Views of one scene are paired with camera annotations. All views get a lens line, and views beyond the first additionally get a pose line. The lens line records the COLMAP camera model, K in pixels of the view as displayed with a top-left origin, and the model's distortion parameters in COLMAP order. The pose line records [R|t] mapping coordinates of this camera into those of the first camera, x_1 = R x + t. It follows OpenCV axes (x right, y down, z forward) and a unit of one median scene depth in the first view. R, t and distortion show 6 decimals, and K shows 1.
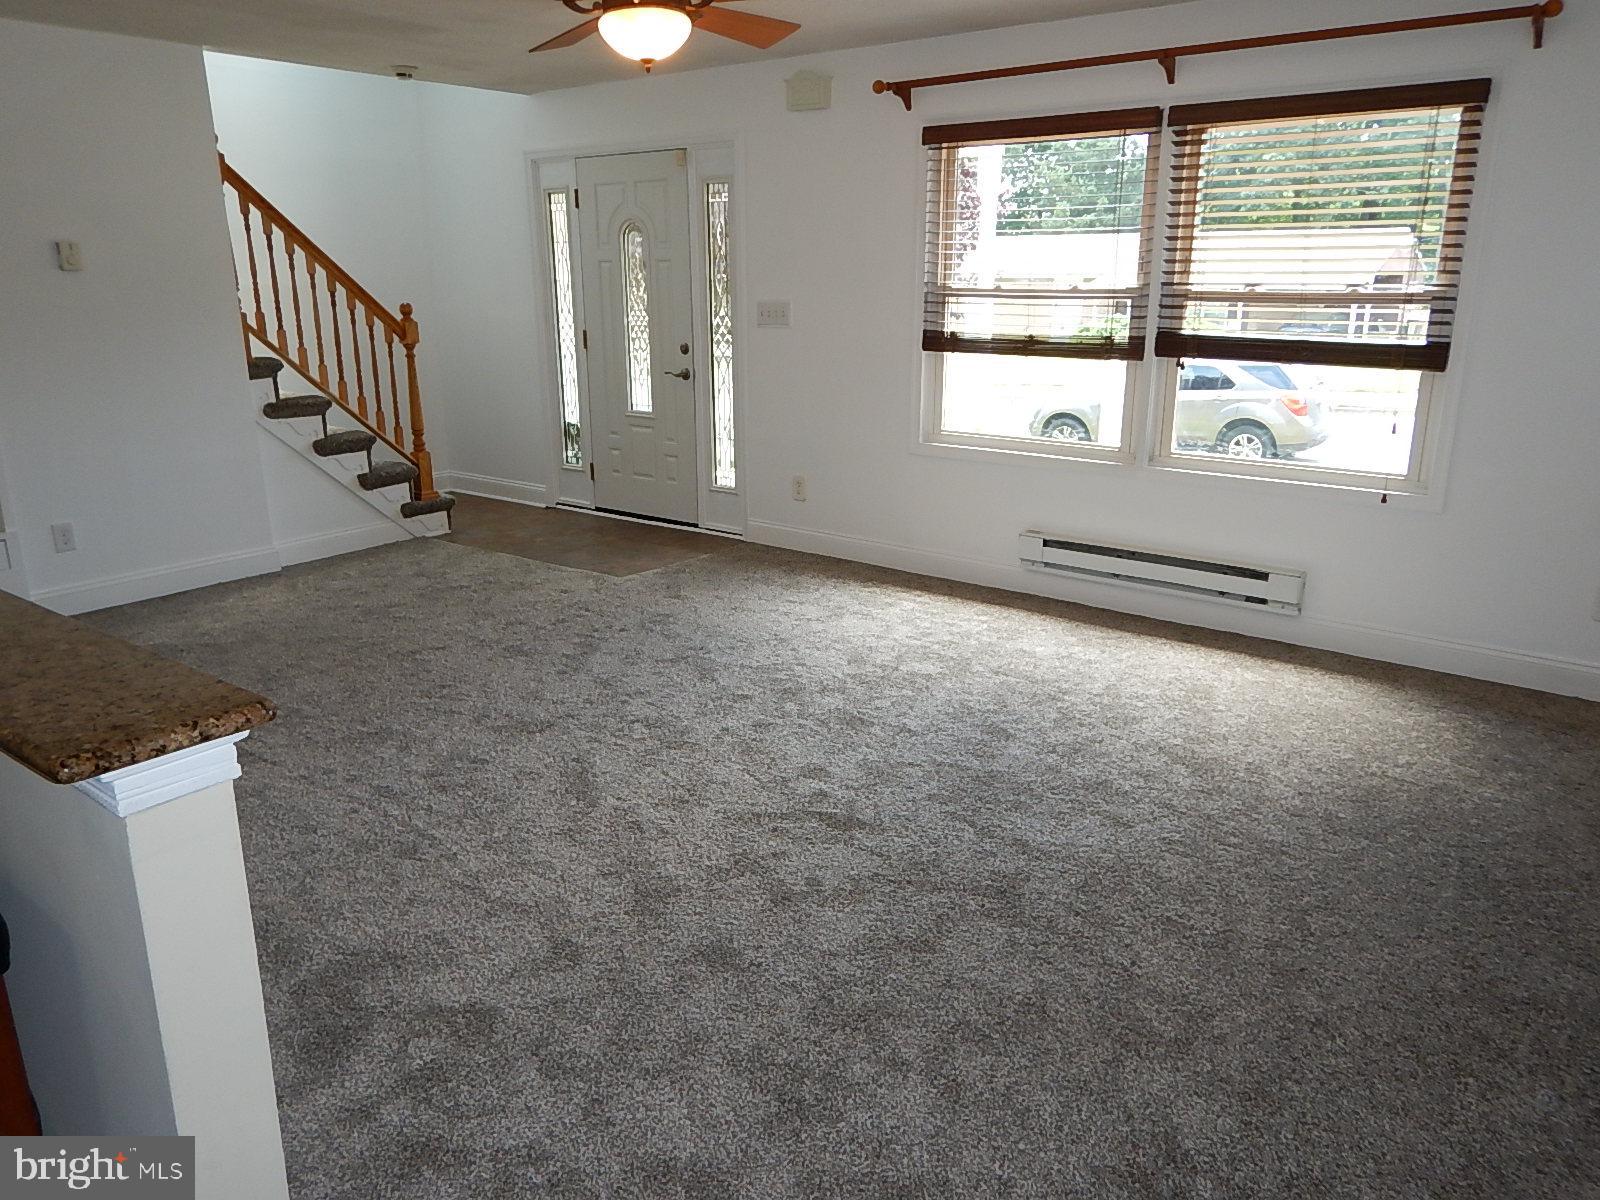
lens RADIAL K [[1144.7, 0, 793.5], [0, 1144.7, 576.0], [0, 0, 1]] dist [0.005406, -0.006353]
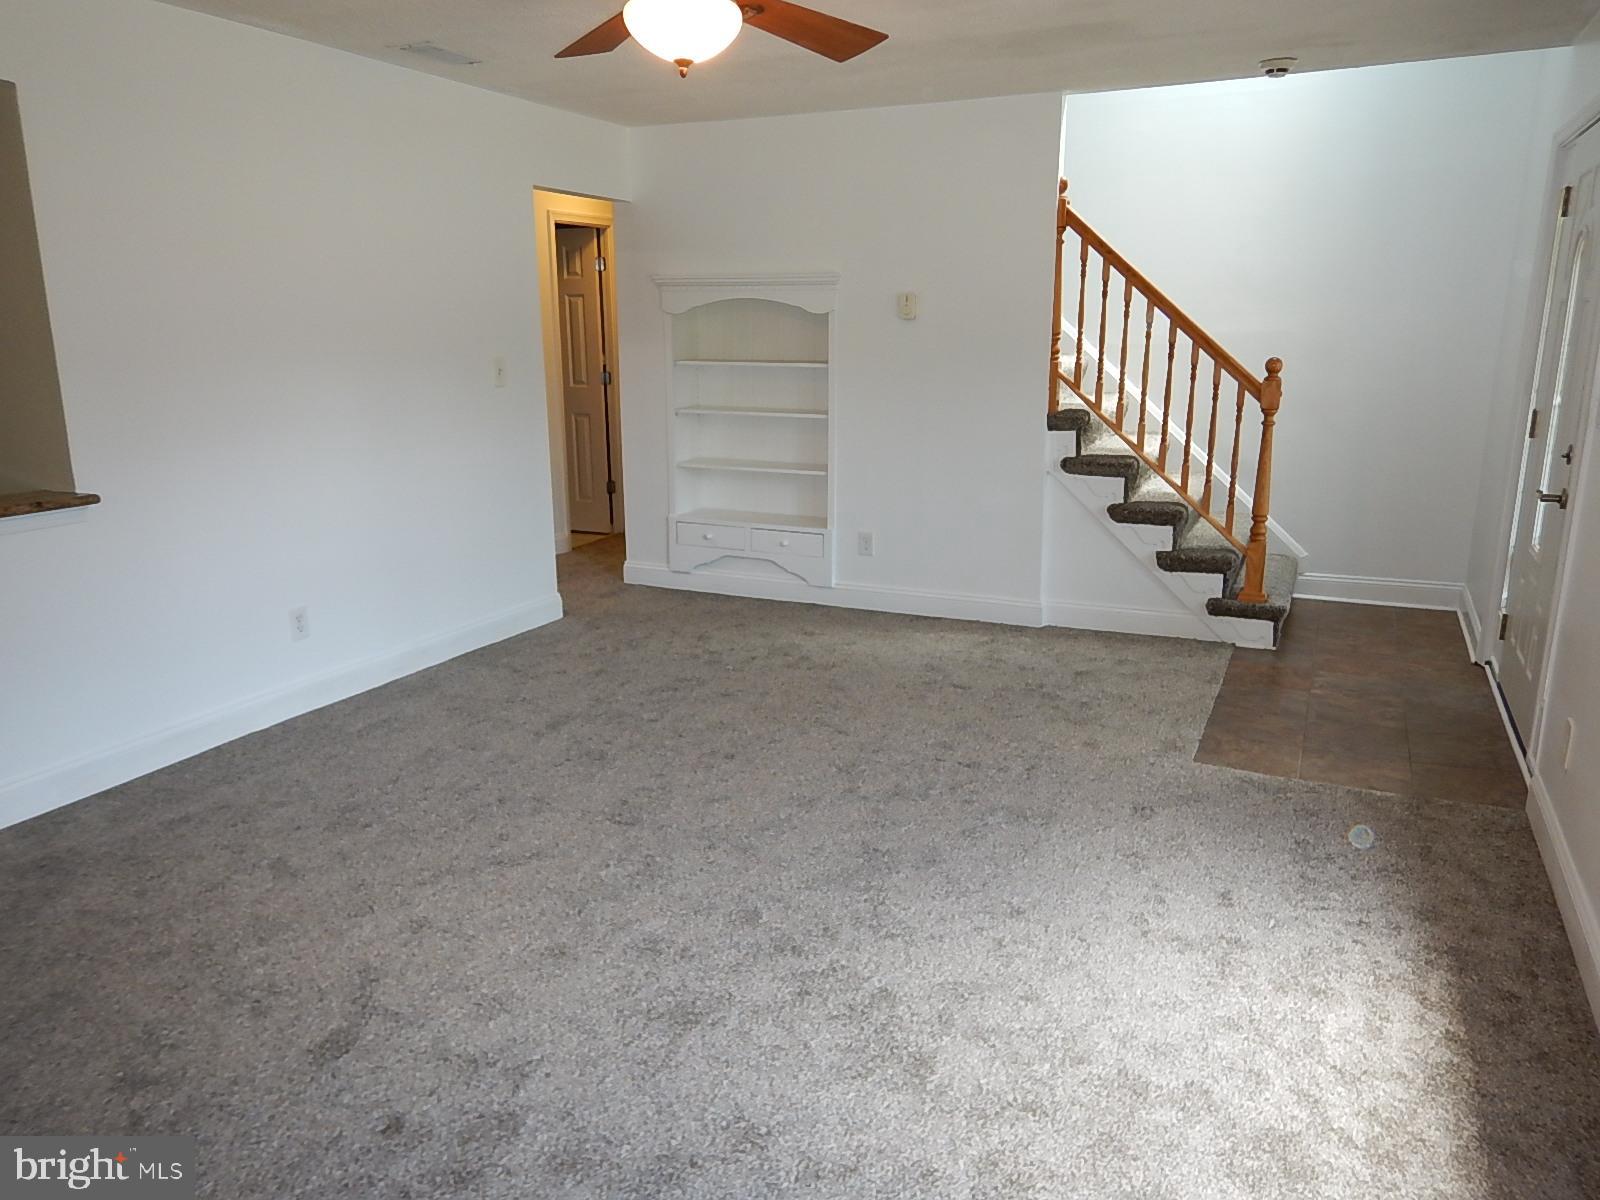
lens RADIAL K [[1144.7, 0, 816.6], [0, 1144.7, 592.4], [0, 0, 1]] dist [0.005406, -0.006353]
pose [[0.224329, 0.230412, -0.946883, 0.451839], [-0.244310, 0.953914, 0.174242, -0.169228], [0.943392, 0.192246, 0.270282, 0.606571]]
